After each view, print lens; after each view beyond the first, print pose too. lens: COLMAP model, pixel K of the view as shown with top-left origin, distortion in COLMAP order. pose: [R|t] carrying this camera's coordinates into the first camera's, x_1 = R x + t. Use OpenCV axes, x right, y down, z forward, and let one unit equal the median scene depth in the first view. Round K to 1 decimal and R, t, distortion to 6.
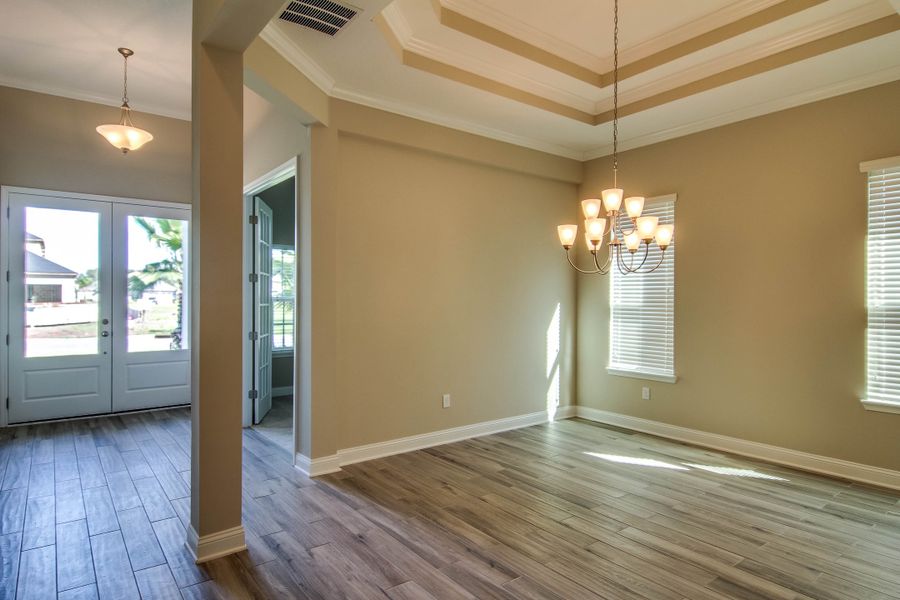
lens RADIAL K [[519.6, 0, 452.5], [0, 519.6, 296.8], [0, 0, 1]] dist [0.006760, -0.000318]
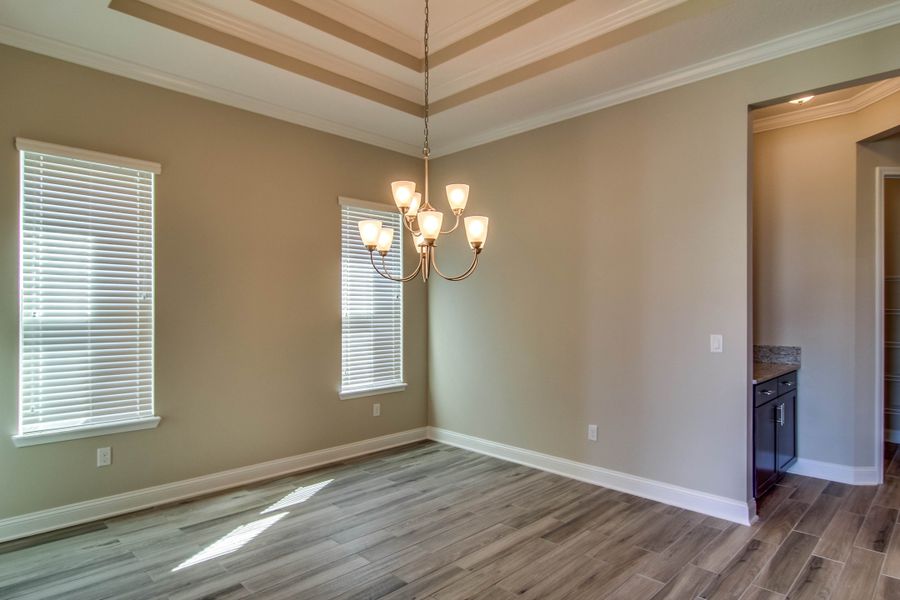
lens RADIAL K [[519.6, 0, 452.3], [0, 519.6, 308.2], [0, 0, 1]] dist [0.006760, -0.000318]
pose [[-0.134814, -0.001508, 0.990870, -0.446266], [-0.004355, 0.999990, 0.000929, -0.000718], [-0.990861, -0.004190, -0.134820, 0.910752]]
